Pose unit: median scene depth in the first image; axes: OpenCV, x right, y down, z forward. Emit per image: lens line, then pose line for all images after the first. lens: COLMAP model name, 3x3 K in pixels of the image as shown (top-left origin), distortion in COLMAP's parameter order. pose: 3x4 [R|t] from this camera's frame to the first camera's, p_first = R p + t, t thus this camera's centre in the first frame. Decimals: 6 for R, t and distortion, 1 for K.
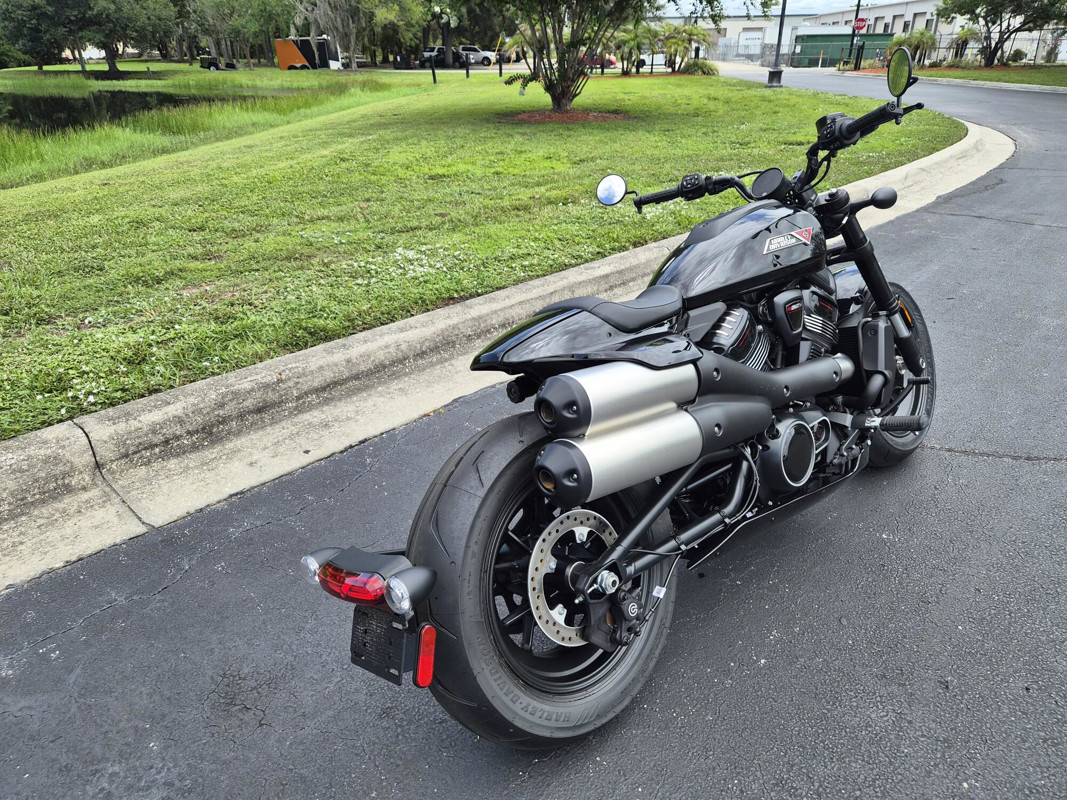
lens RADIAL K [[719.3, 0, 515.9], [0, 719.3, 388.9], [0, 0, 1]] dist [0.055143, -0.047964]
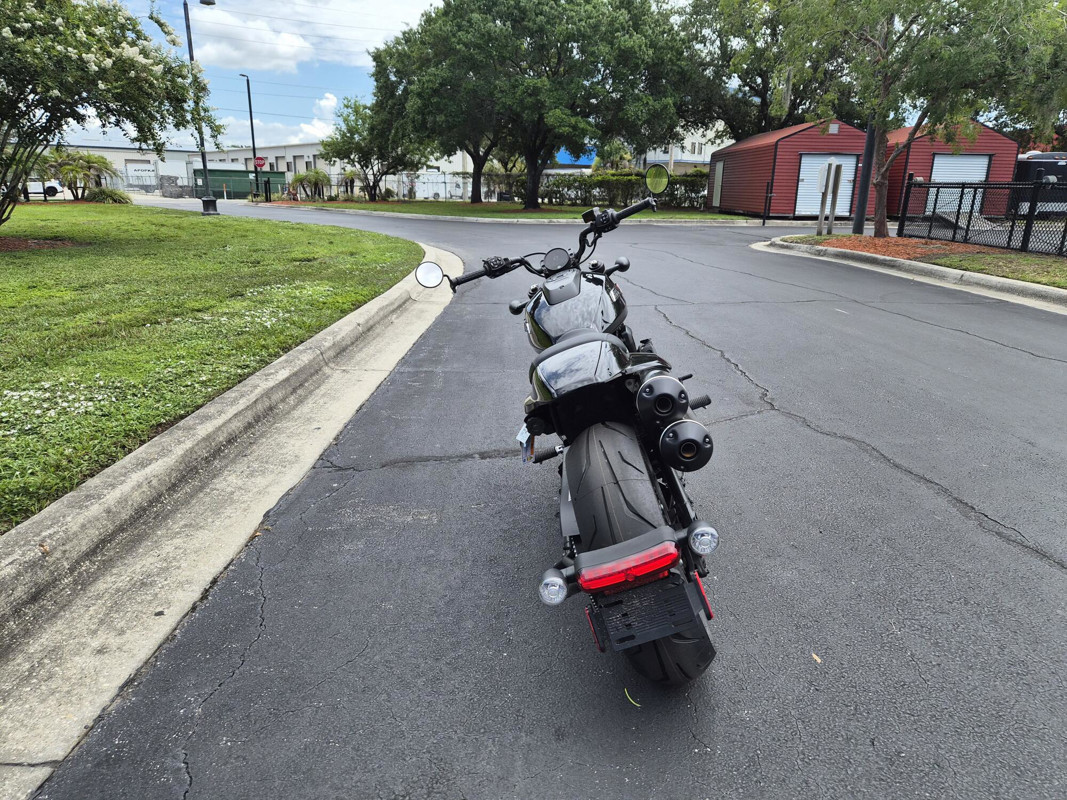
lens RADIAL K [[719.3, 0, 535.9], [0, 719.3, 399.8], [0, 0, 1]] dist [0.055143, -0.047964]
pose [[0.715526, -0.175963, 0.676062, -0.050874], [0.273602, 0.961034, -0.039438, 0.000515], [-0.642779, 0.213190, 0.735789, 0.008680]]
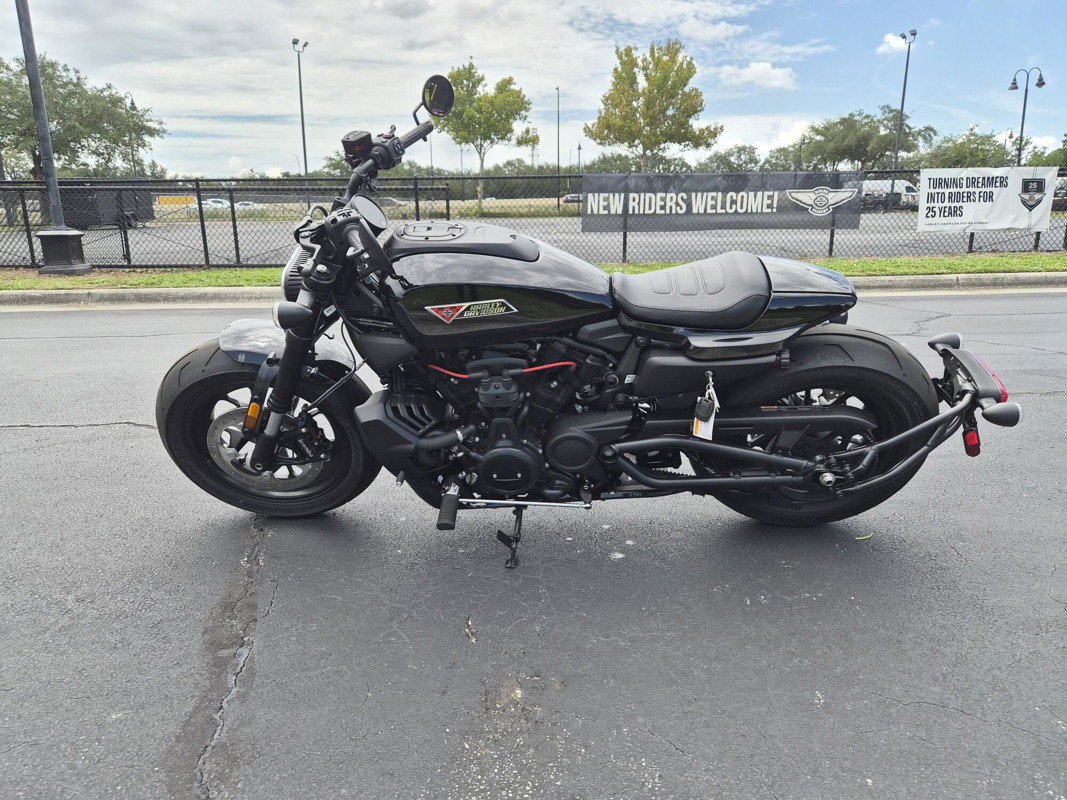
lens RADIAL K [[719.3, 0, 524.7], [0, 719.3, 394.3], [0, 0, 1]] dist [0.055143, -0.047964]
pose [[-0.699264, -0.159144, 0.696924, -0.030138], [0.323125, 0.799264, 0.506722, -0.038825], [-0.637668, 0.579526, -0.507473, 0.116174]]
